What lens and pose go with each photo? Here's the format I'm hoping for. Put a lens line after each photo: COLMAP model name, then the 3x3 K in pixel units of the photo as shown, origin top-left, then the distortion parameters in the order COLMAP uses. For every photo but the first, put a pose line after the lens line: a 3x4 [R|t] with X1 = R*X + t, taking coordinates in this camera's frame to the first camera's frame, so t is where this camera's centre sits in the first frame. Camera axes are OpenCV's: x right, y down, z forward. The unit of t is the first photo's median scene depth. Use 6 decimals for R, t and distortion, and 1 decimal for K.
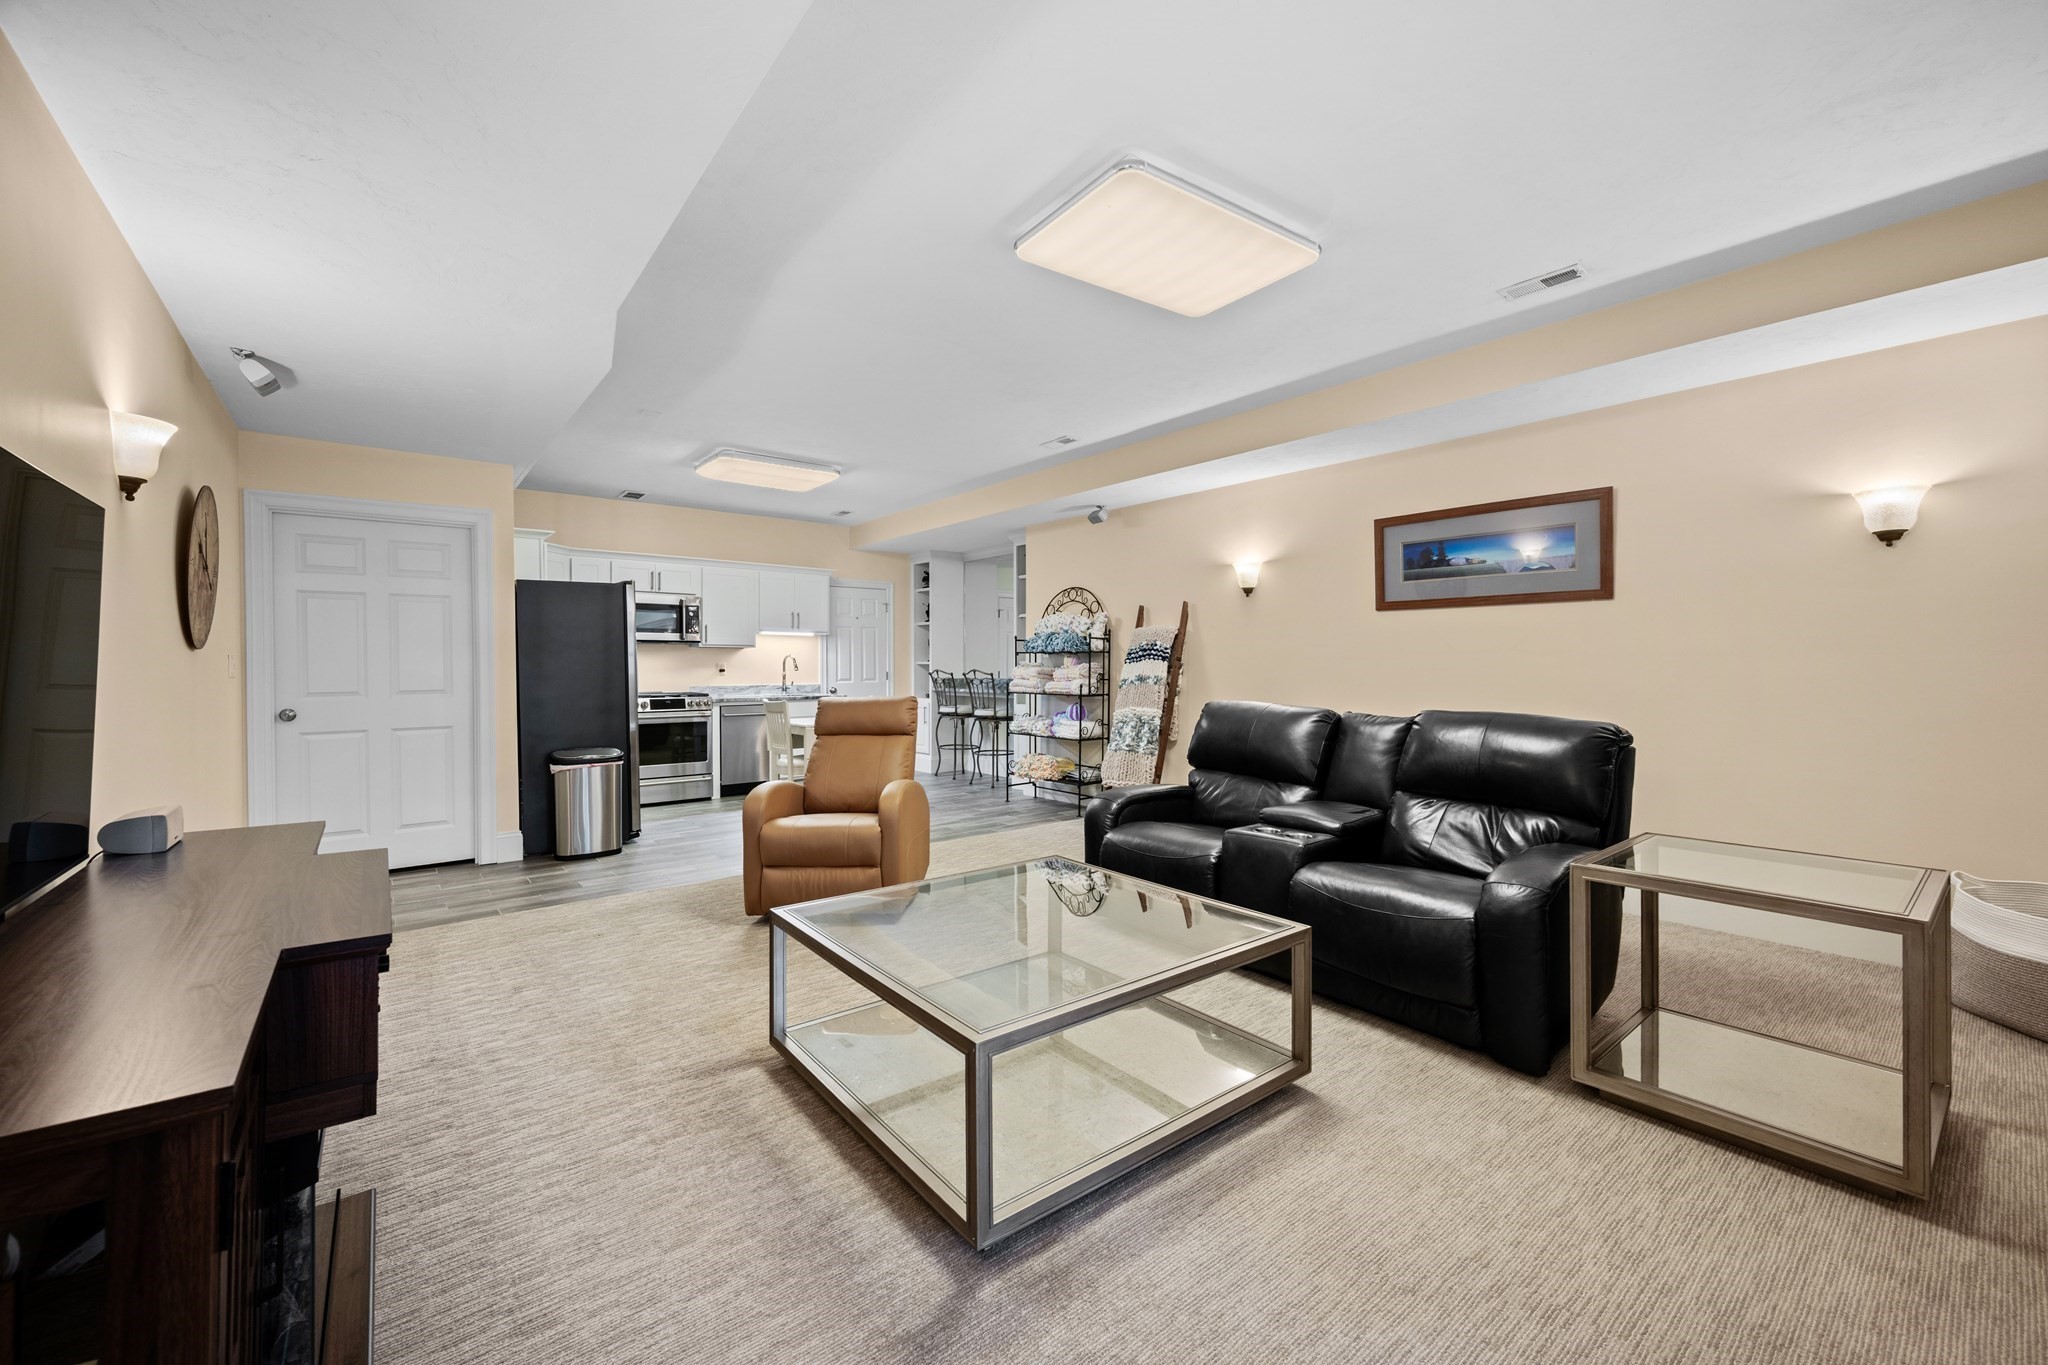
lens RADIAL K [[813.0, 0, 1035.2], [0, 813.0, 663.1], [0, 0, 1]] dist [-0.000949, 0.000177]
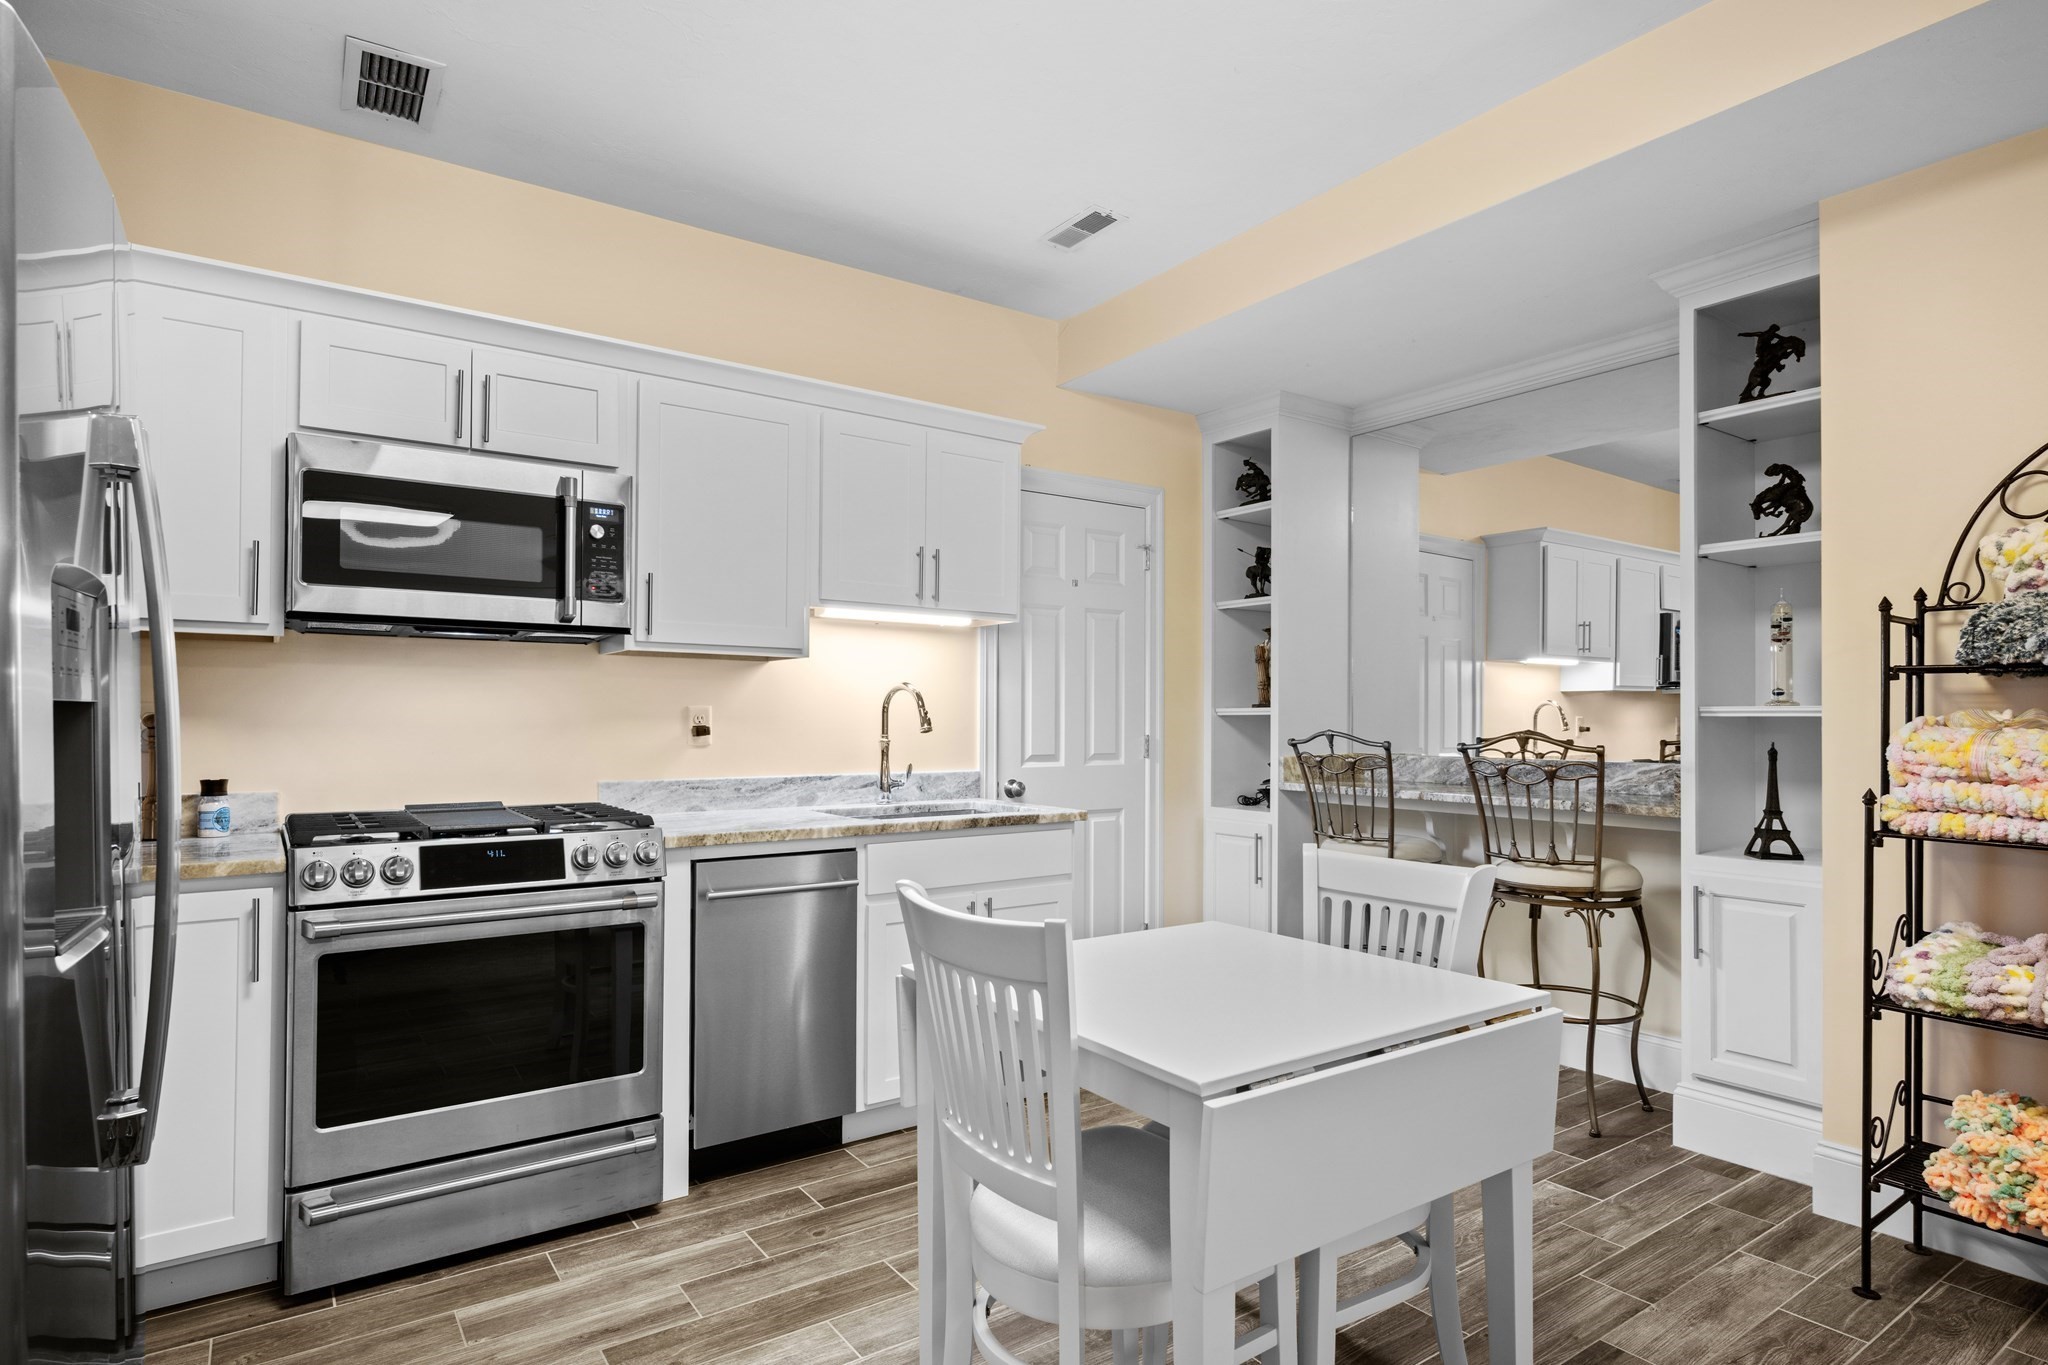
lens RADIAL K [[1060.0, 0, 1028.1], [0, 1060.0, 699.5], [0, 0, 1]] dist [0.003604, -0.000125]
pose [[0.998109, 0.005855, -0.061194, -0.246965], [-0.006815, 0.999857, -0.015491, 0.002775], [0.061095, 0.015878, 0.998006, 0.632552]]
